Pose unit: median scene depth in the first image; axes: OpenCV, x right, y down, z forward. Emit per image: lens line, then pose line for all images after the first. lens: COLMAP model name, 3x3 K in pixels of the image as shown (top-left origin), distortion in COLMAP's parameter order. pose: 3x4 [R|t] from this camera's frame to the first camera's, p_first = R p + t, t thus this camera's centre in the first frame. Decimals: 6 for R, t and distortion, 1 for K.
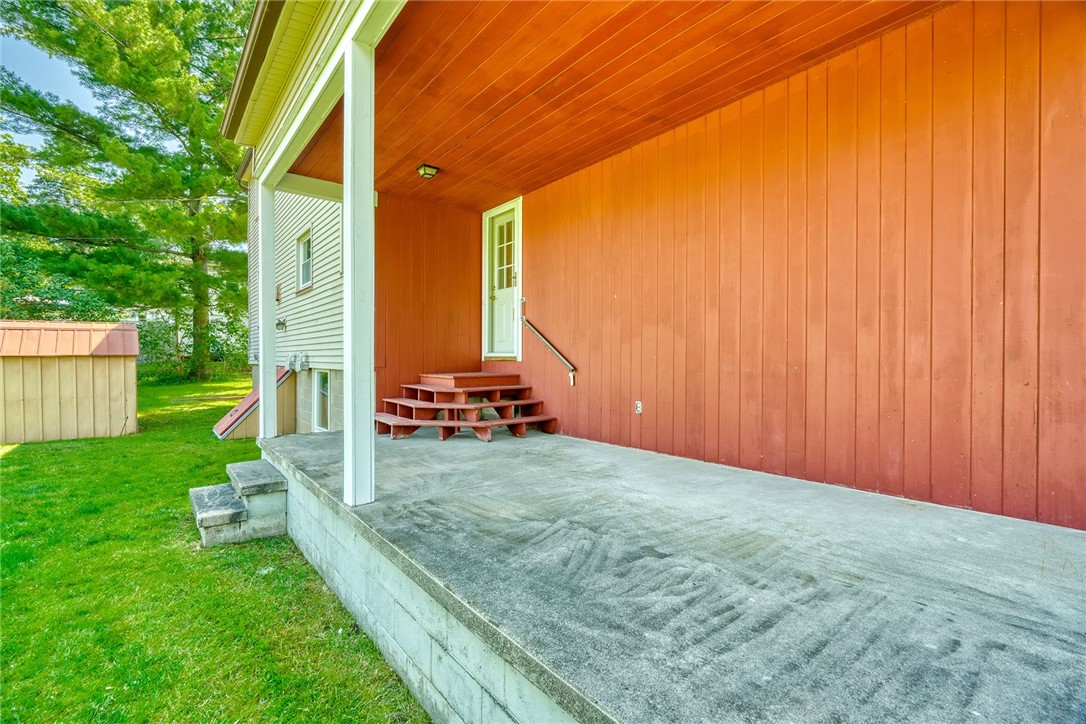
lens RADIAL K [[493.5, 0, 542.5], [0, 493.5, 363.0], [0, 0, 1]] dist [-0.002102, 0.001640]
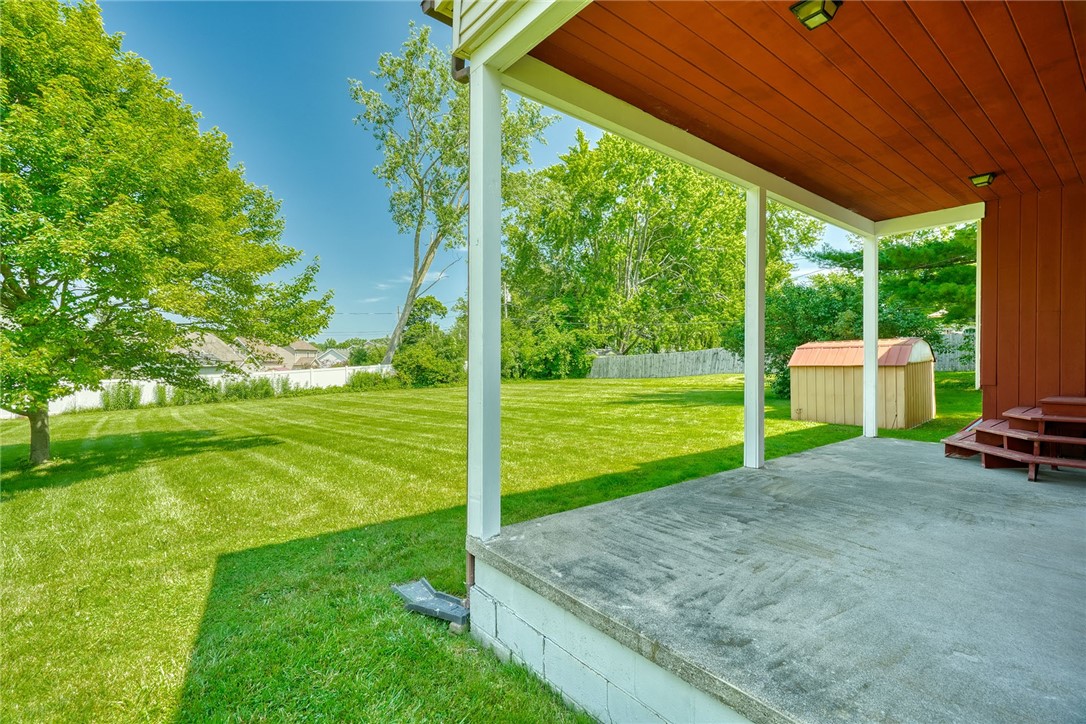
lens RADIAL K [[493.5, 0, 541.7], [0, 493.5, 360.8], [0, 0, 1]] dist [-0.002102, 0.001640]
pose [[0.010580, 0.002433, -0.999941, 1.728825], [-0.010729, 0.999940, 0.002319, -0.089463], [0.999886, 0.010704, 0.010605, 0.379819]]
